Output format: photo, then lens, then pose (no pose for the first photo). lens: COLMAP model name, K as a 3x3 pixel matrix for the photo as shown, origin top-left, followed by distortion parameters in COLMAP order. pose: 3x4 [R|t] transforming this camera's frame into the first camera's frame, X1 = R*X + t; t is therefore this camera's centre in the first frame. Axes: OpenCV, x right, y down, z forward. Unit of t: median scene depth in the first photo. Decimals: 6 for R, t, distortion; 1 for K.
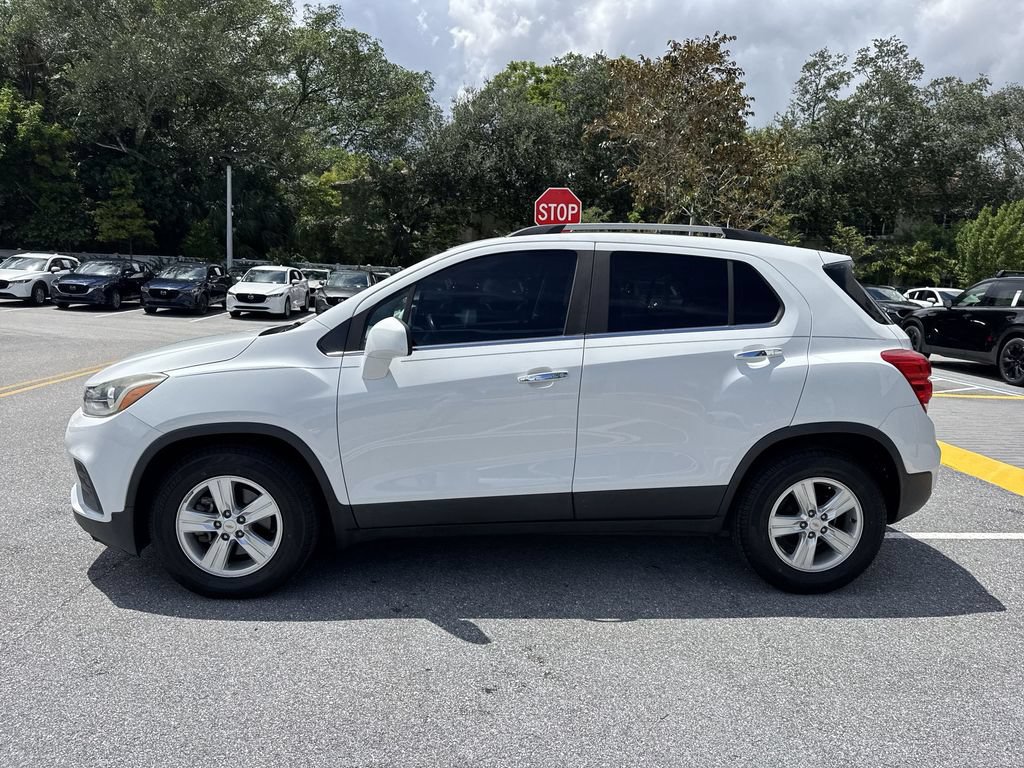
lens RADIAL K [[724.8, 0, 502.6], [0, 724.8, 360.3], [0, 0, 1]] dist [0.034178, -0.052732]
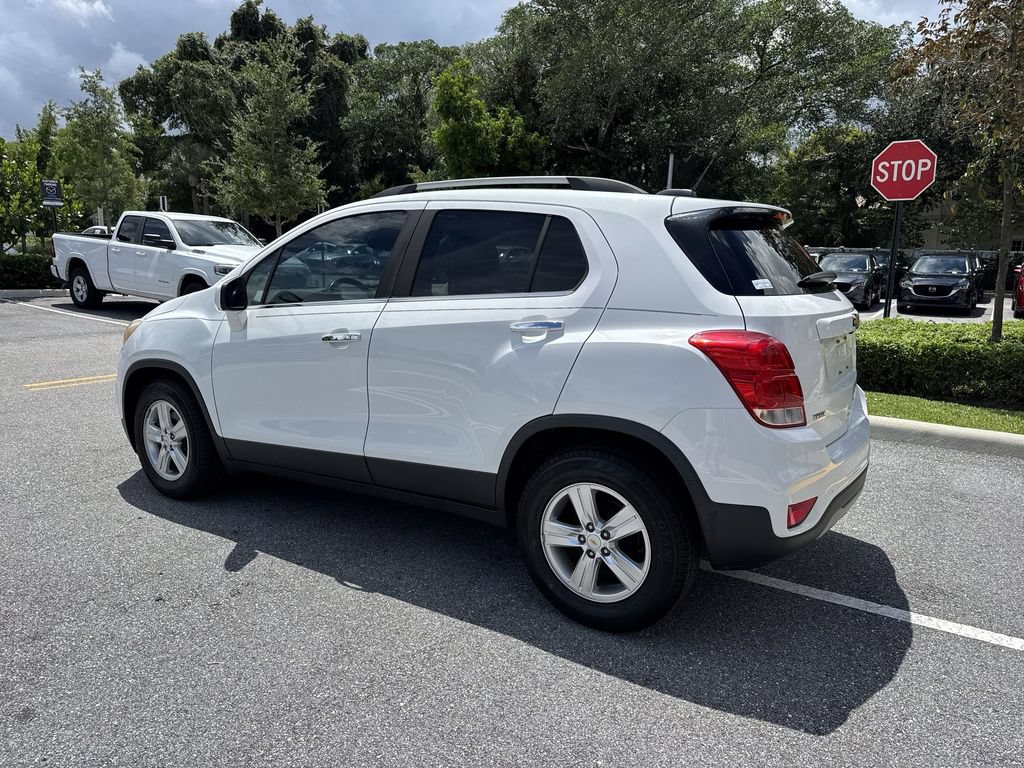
lens RADIAL K [[724.8, 0, 514.6], [0, 724.8, 367.9], [0, 0, 1]] dist [0.034178, -0.052732]
pose [[0.801844, 0.073721, -0.592968, 0.227382], [-0.056328, 0.997267, 0.047816, 0.000741], [0.594873, -0.004940, 0.803805, 0.086877]]
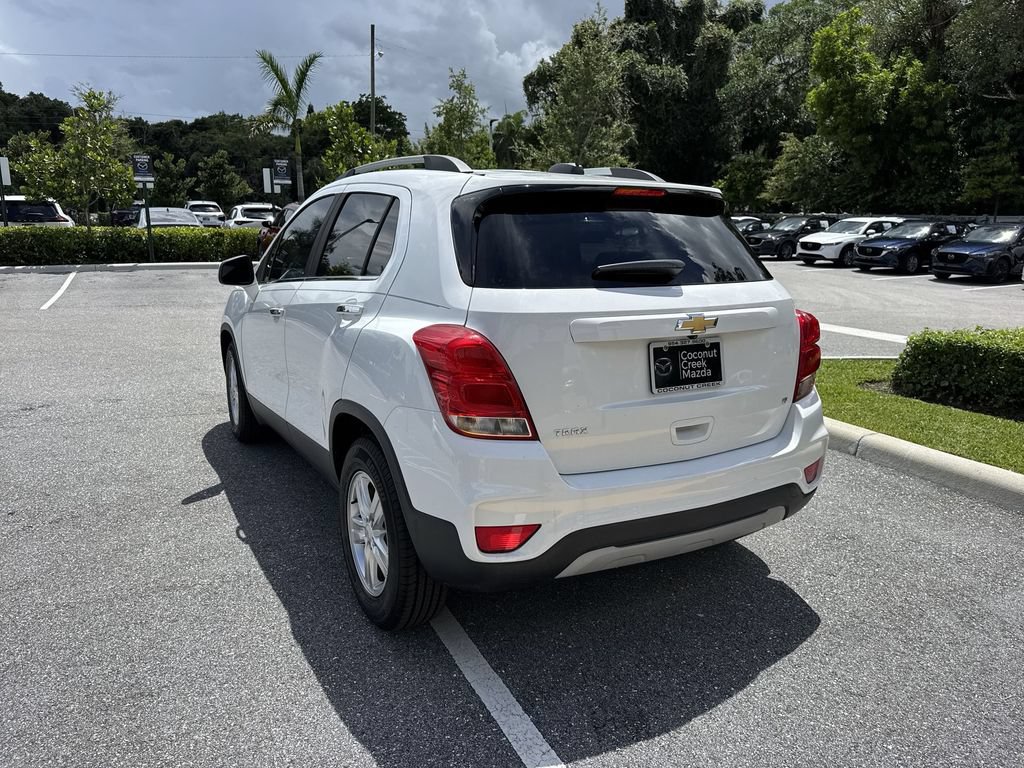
lens RADIAL K [[724.8, 0, 505.1], [0, 724.8, 374.5], [0, 0, 1]] dist [0.034178, -0.052732]
pose [[0.366685, 0.161278, -0.916259, 0.327297], [-0.102032, 0.985890, 0.132701, -0.017099], [0.924733, 0.044828, 0.377967, 0.235004]]
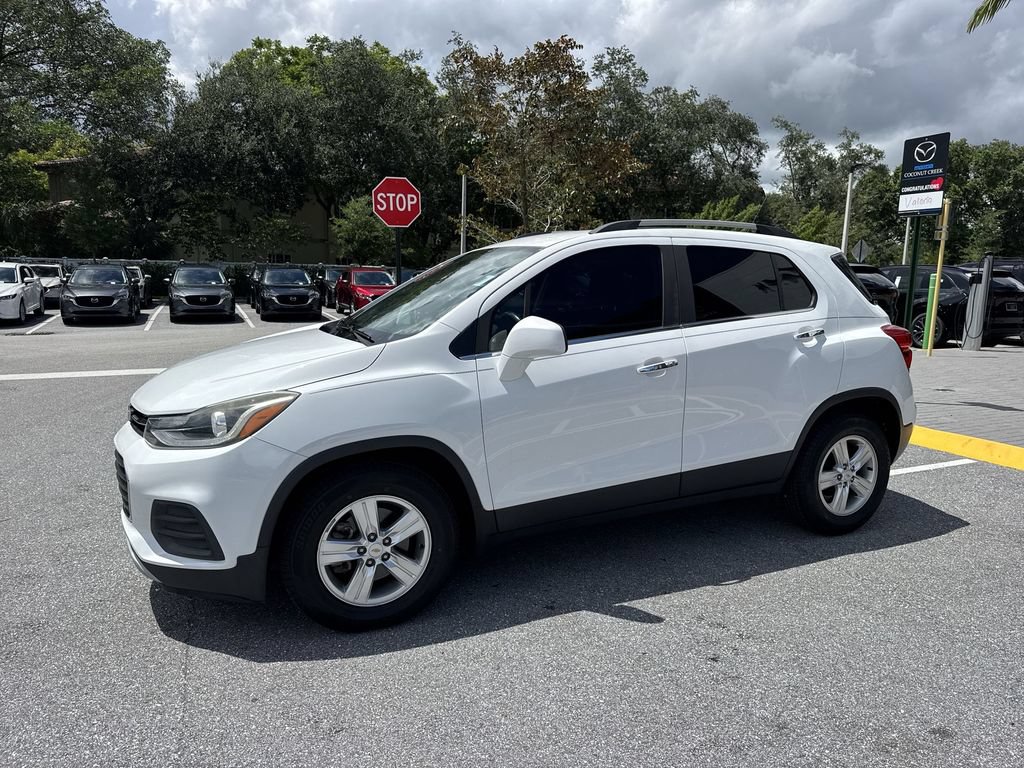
lens RADIAL K [[724.8, 0, 512.2], [0, 724.8, 372.9], [0, 0, 1]] dist [0.034178, -0.052732]
pose [[0.935303, -0.068448, 0.347164, -0.134727], [0.057725, 0.997484, 0.041149, -0.006042], [-0.349107, -0.018447, 0.936901, 0.022479]]
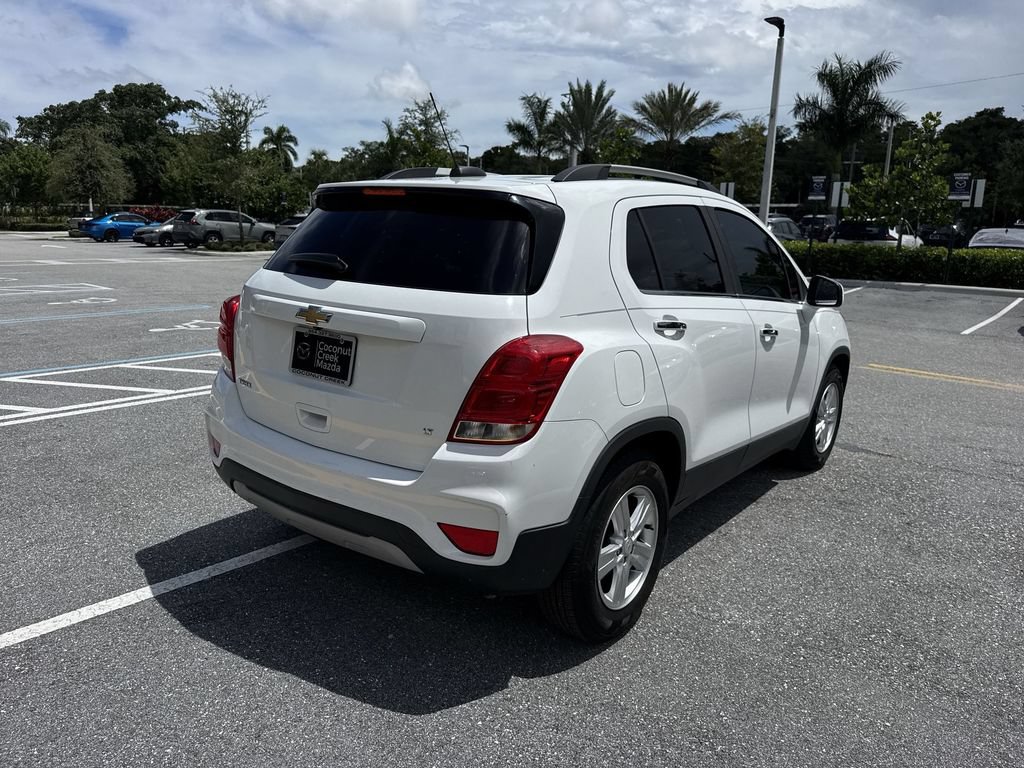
lens RADIAL K [[724.8, 0, 514.7], [0, 724.8, 378.0], [0, 0, 1]] dist [0.034178, -0.052732]
pose [[-0.710457, 0.090977, -0.697836, 0.269364], [-0.130694, 0.957302, 0.257861, -0.052794], [0.691499, 0.274403, -0.668231, 0.533792]]
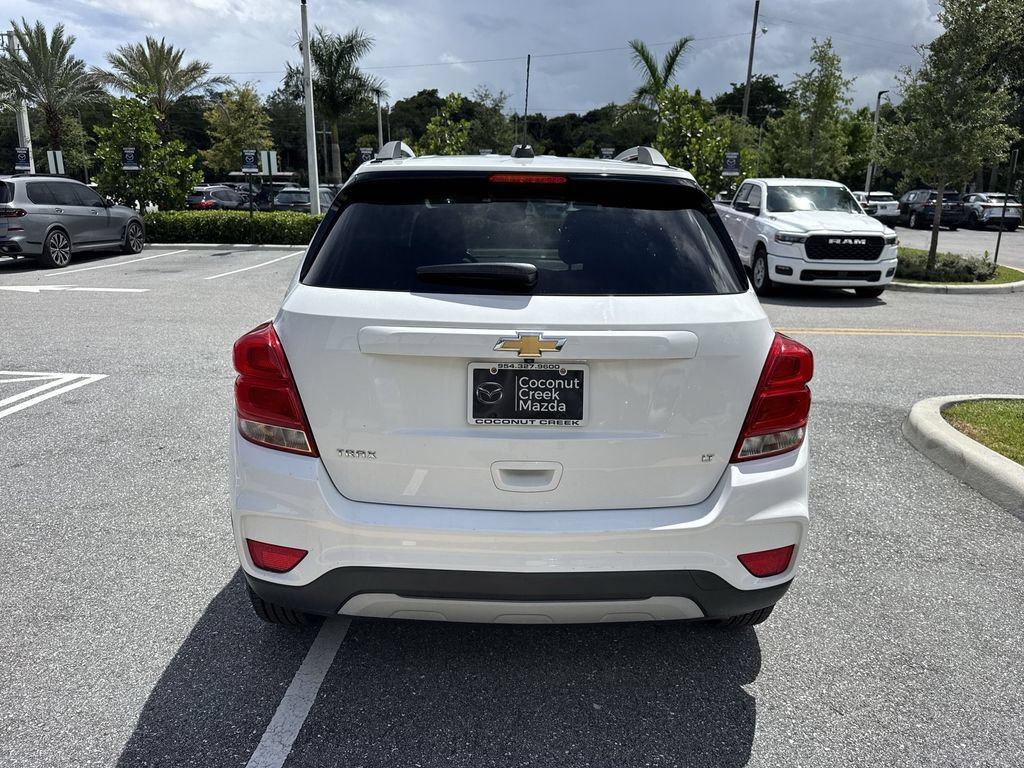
lens RADIAL K [[724.8, 0, 510.2], [0, 724.8, 373.3], [0, 0, 1]] dist [0.034178, -0.052732]
pose [[-0.120108, 0.190657, -0.974281, 0.317971], [-0.125984, 0.970524, 0.205453, -0.035132], [0.984735, 0.147420, -0.092548, 0.366139]]
